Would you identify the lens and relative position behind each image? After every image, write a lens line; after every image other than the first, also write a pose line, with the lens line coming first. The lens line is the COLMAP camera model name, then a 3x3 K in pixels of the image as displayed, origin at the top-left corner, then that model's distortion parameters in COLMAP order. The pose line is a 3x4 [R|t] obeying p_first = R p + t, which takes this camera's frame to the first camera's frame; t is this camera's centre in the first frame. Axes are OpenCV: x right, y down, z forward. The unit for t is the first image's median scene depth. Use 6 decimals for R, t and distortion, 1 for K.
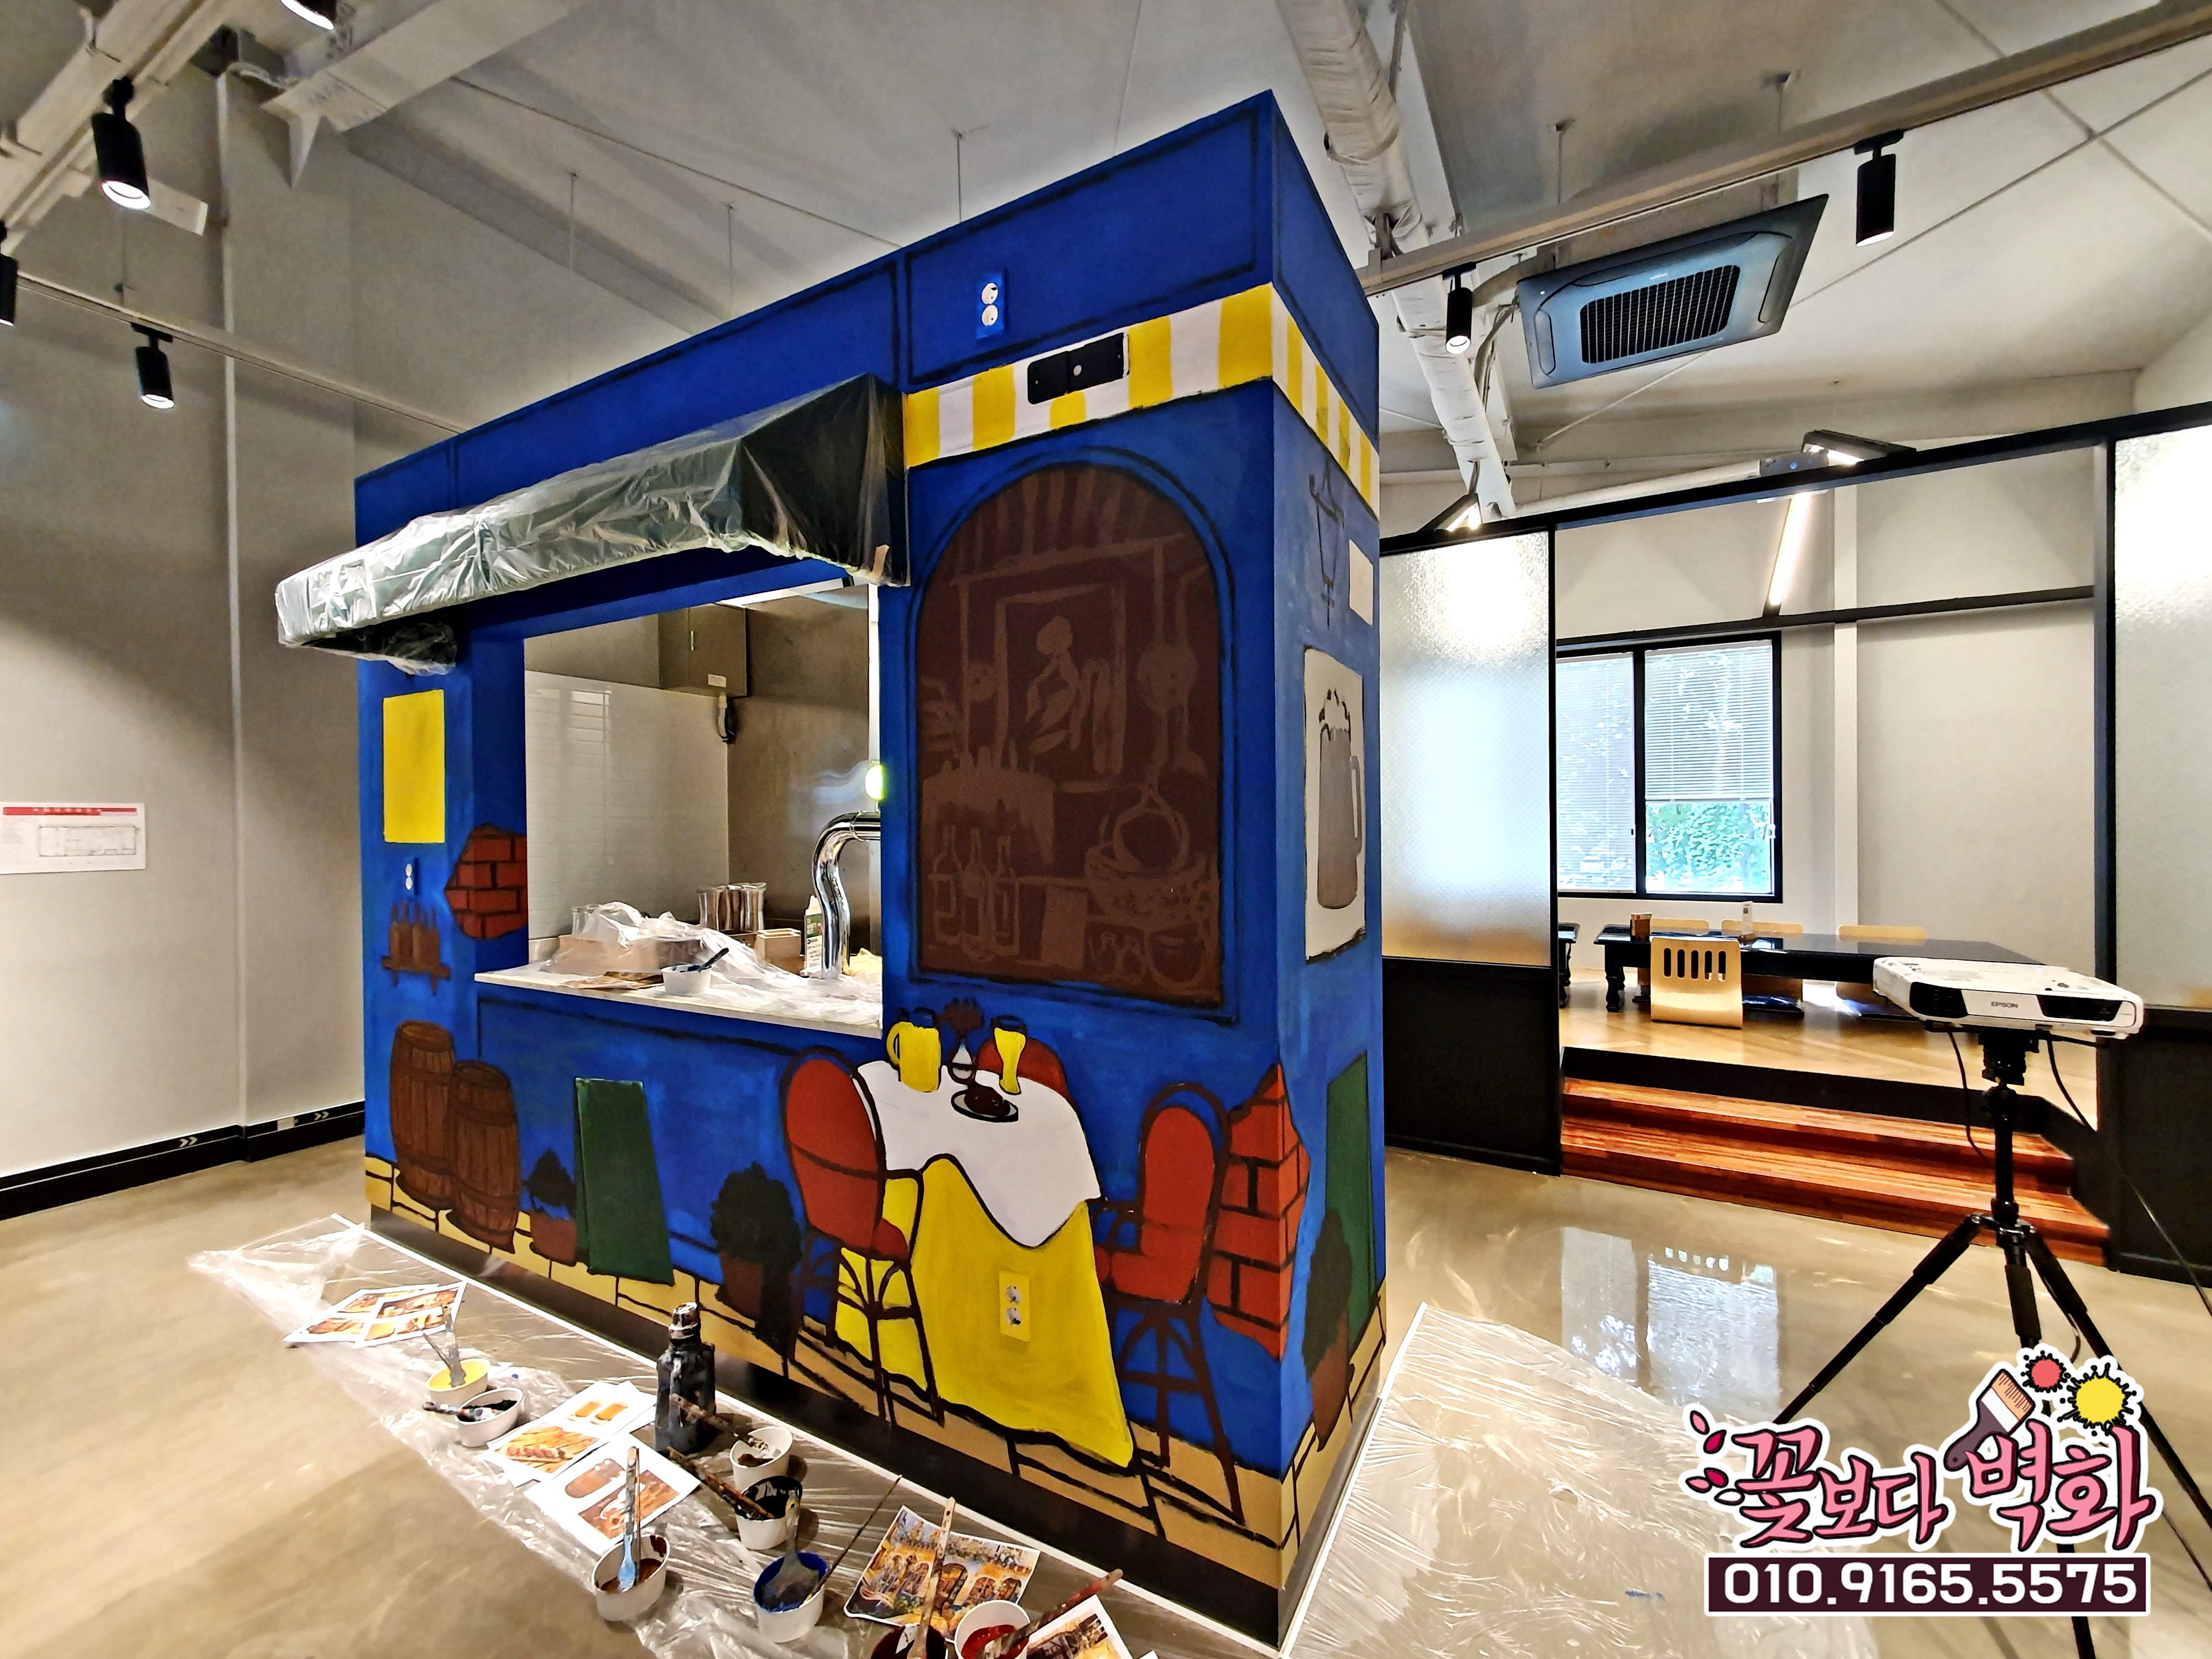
lens RADIAL K [[889.6, 0, 1119.9], [0, 889.6, 829.0], [0, 0, 1]] dist [0.012622, -0.000512]
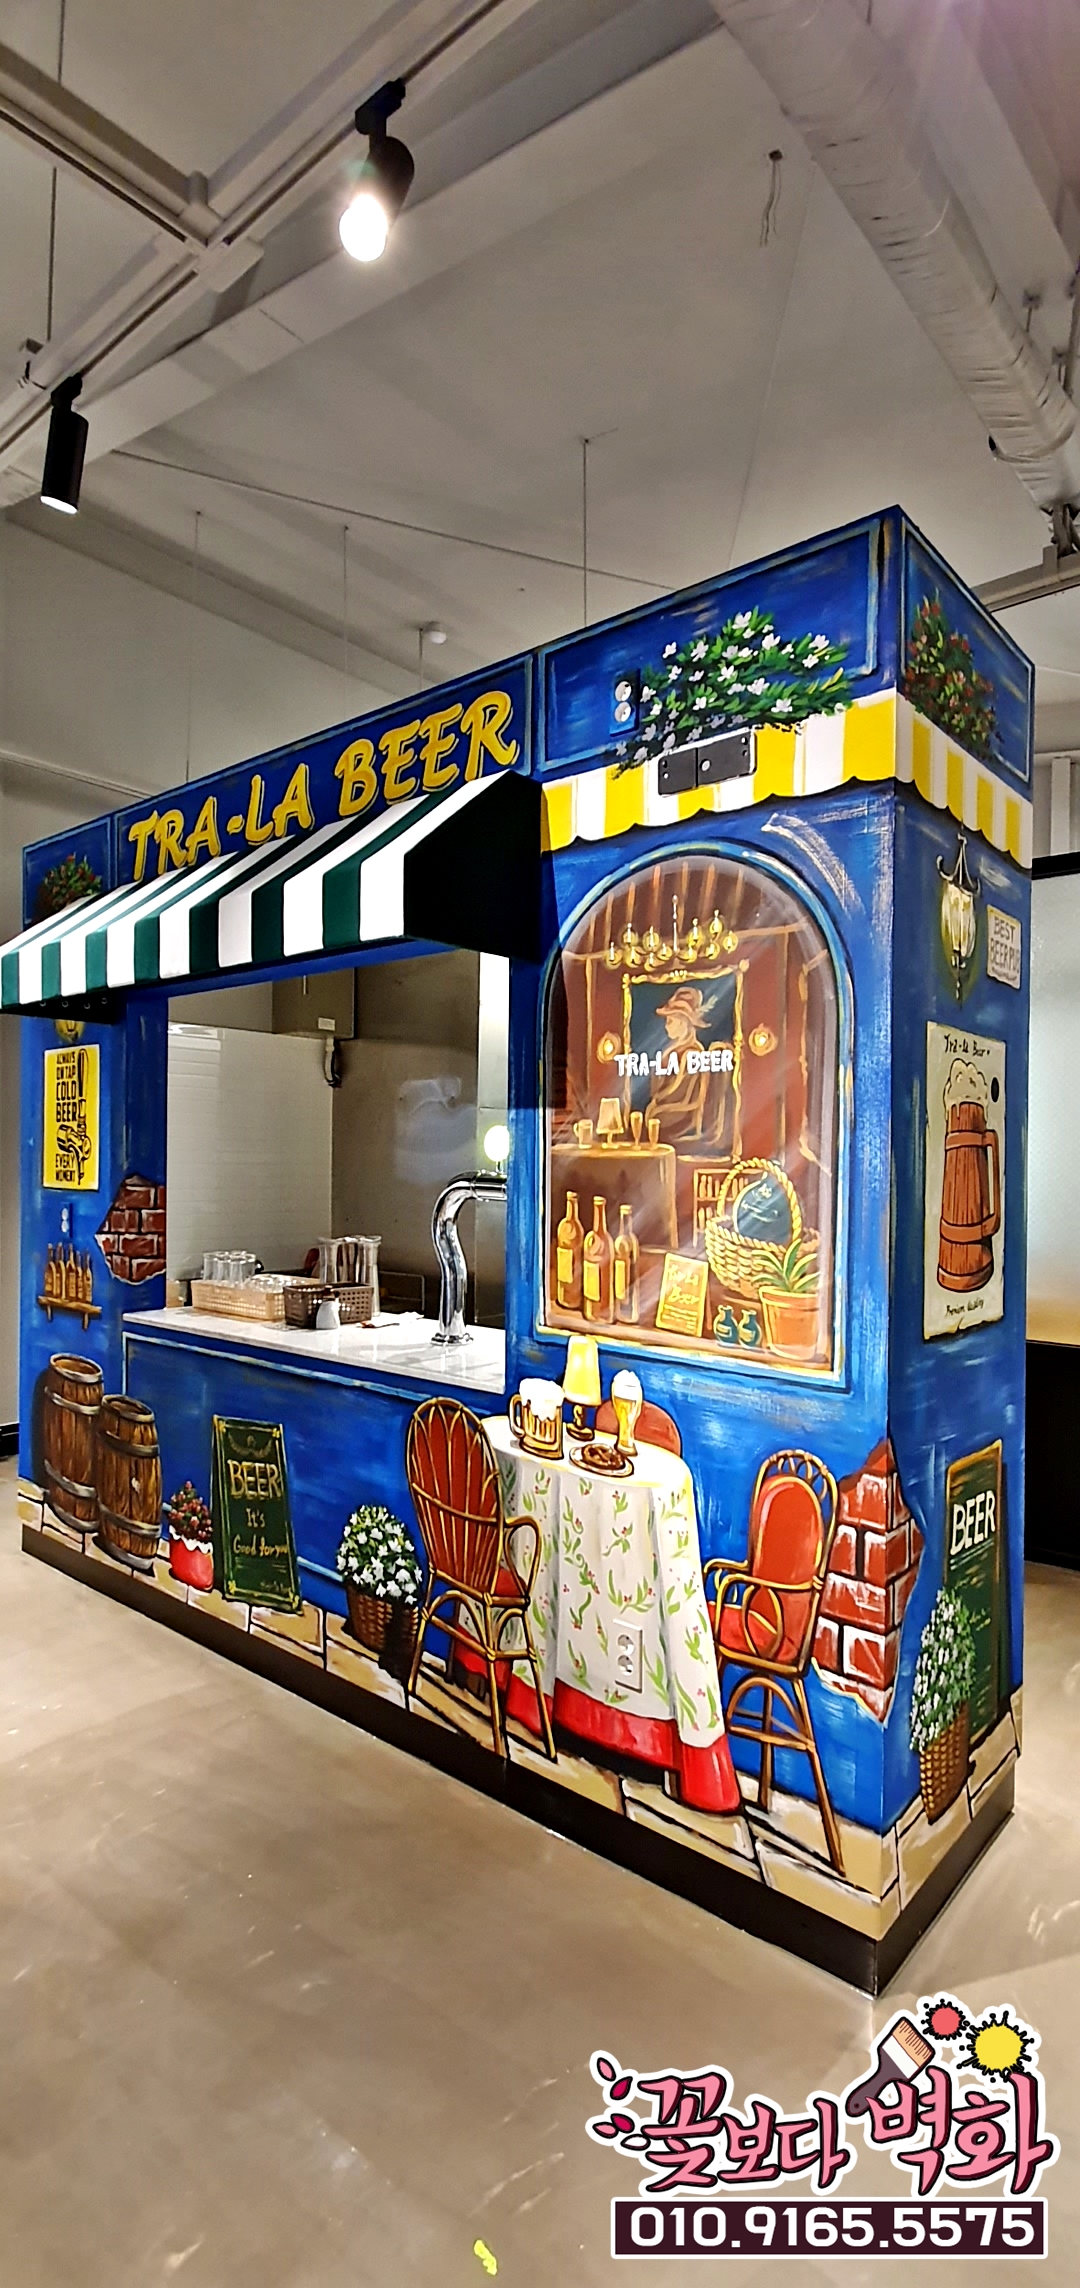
lens RADIAL K [[1107.4, 0, 519.0], [0, 1107.4, 1162.6], [0, 0, 1]] dist [0.002419, 0.001253]
pose [[0.977709, 0.019699, -0.209039, 0.012260], [-0.020828, 0.999778, -0.003202, -0.022961], [0.208930, 0.007484, 0.977902, -0.190346]]
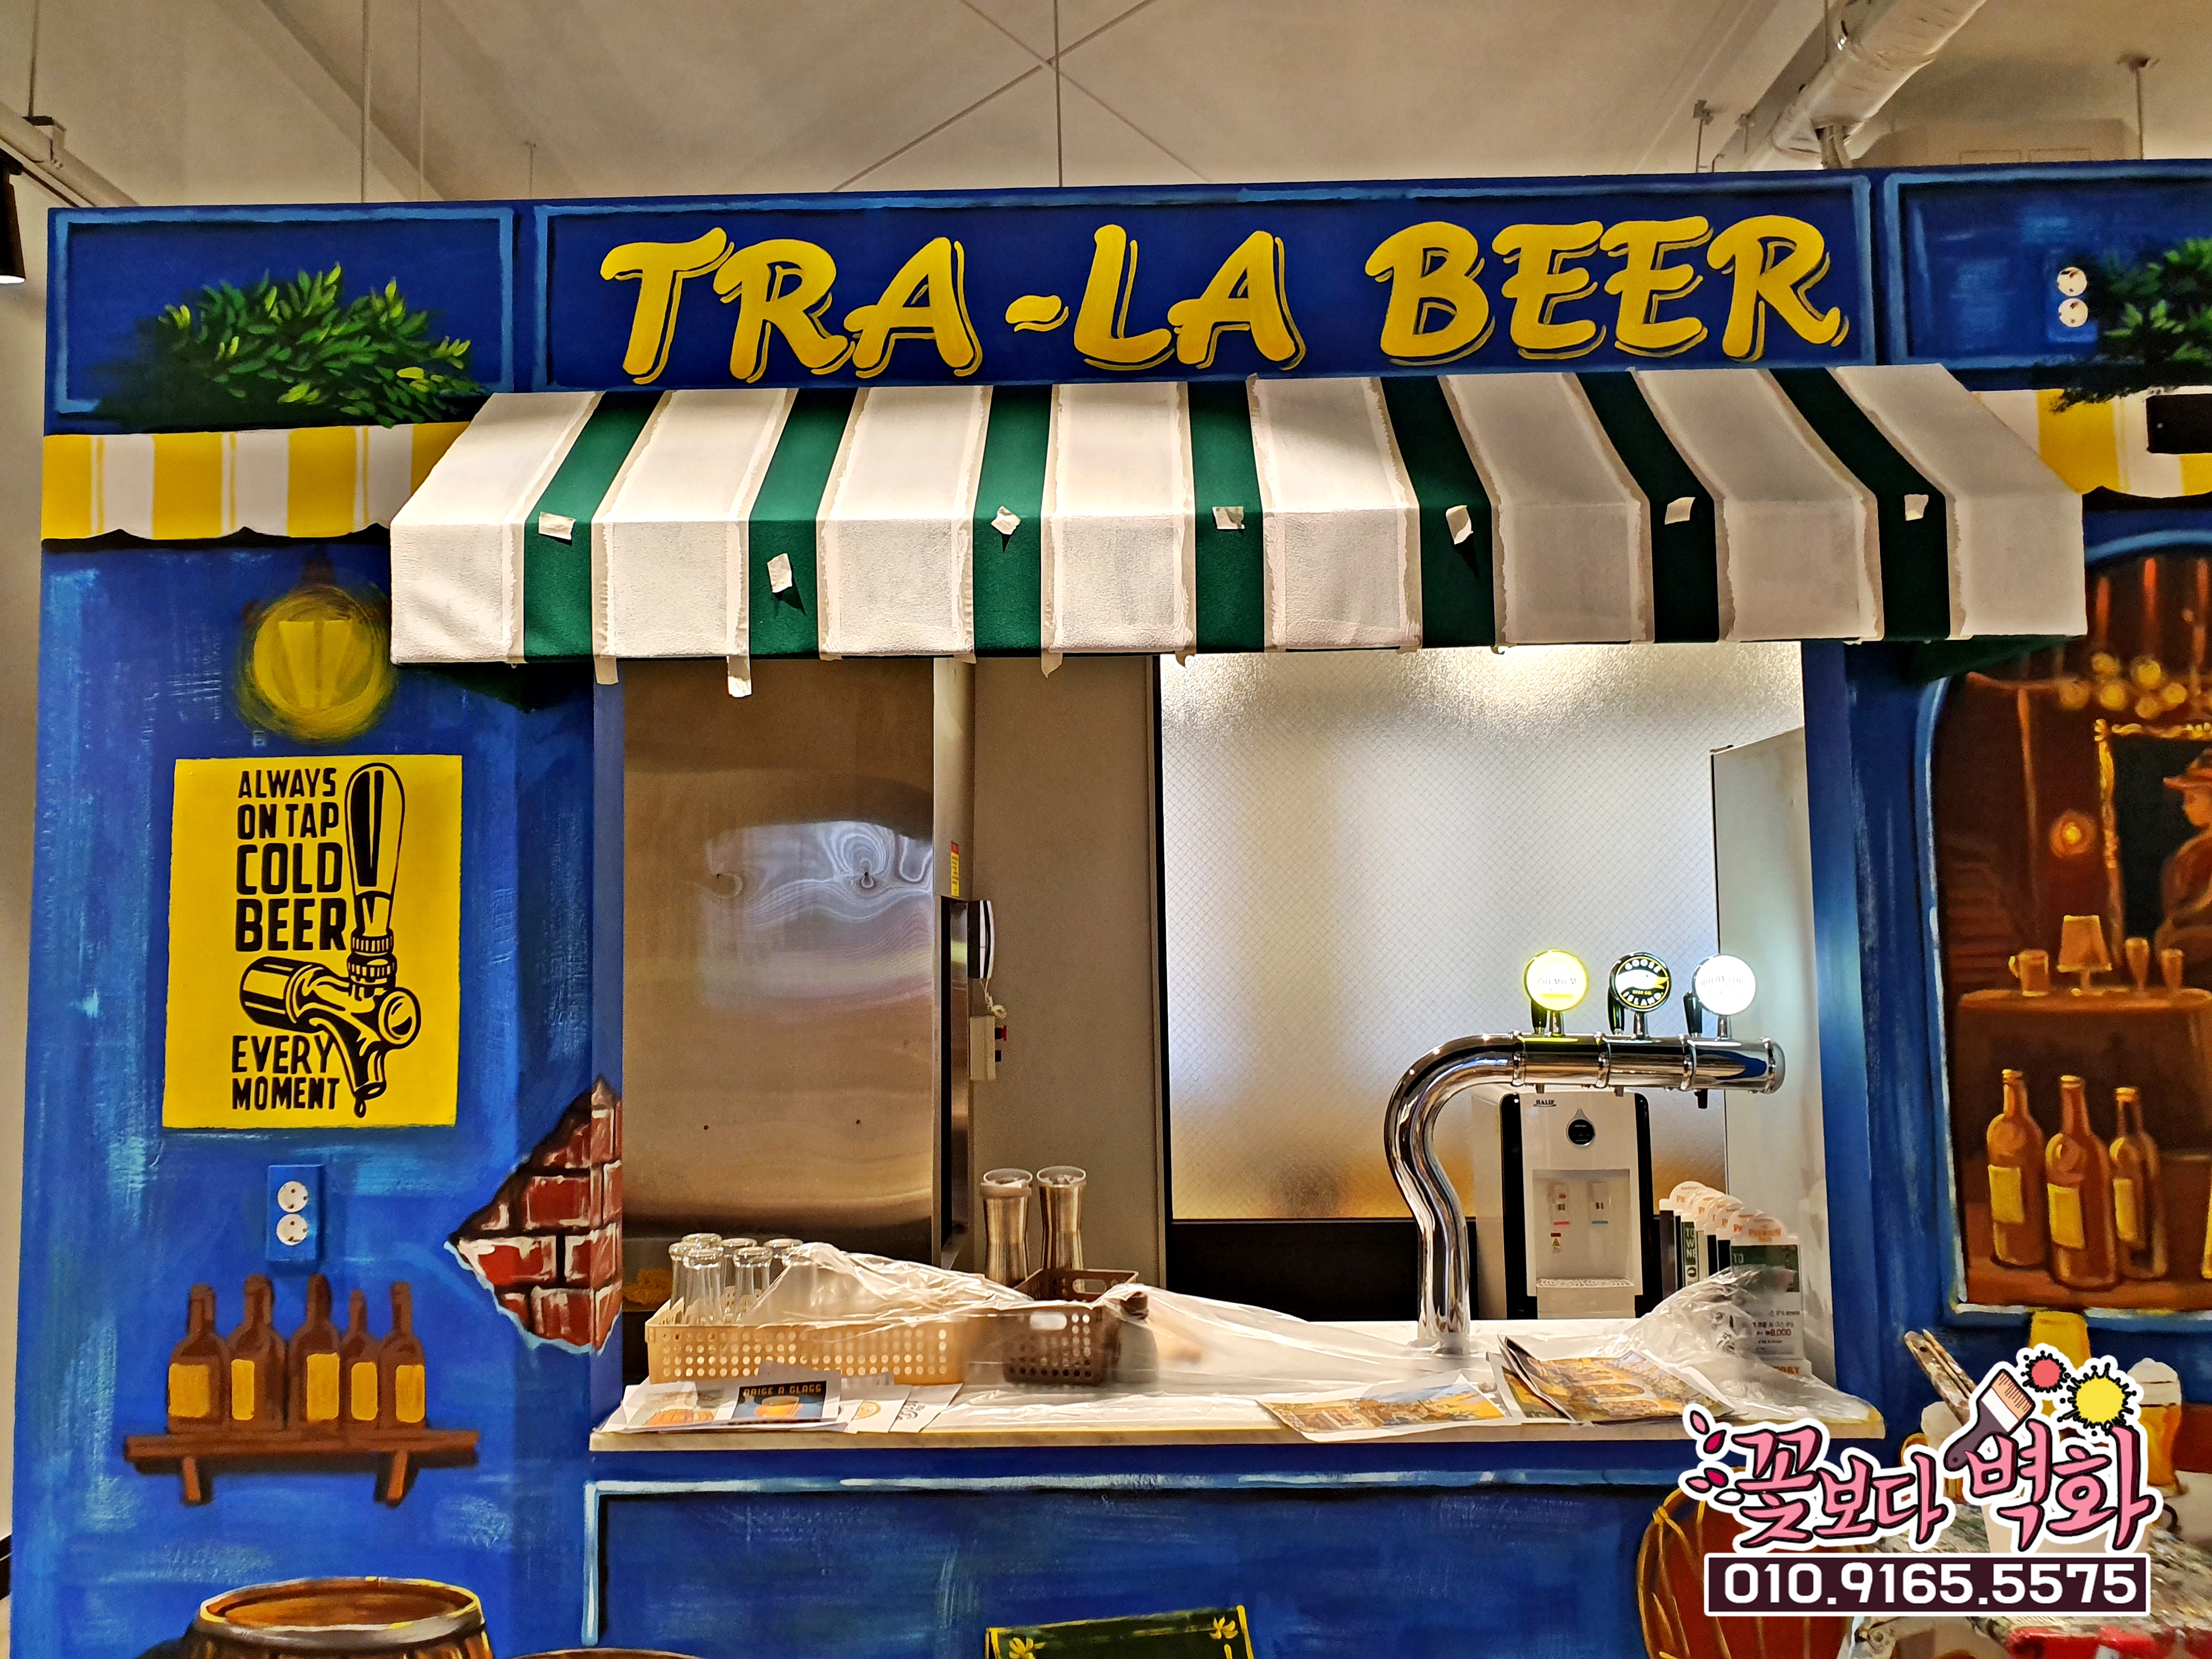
lens RADIAL K [[1746.4, 0, 1107.7], [0, 1746.4, 796.3], [0, 0, 1]] dist [0.013508, 0.002352]
pose [[0.882295, 0.032130, 0.469598, -0.889714], [0.009775, 0.996202, -0.086526, -0.064080], [-0.470595, 0.080932, 0.878630, 0.129007]]
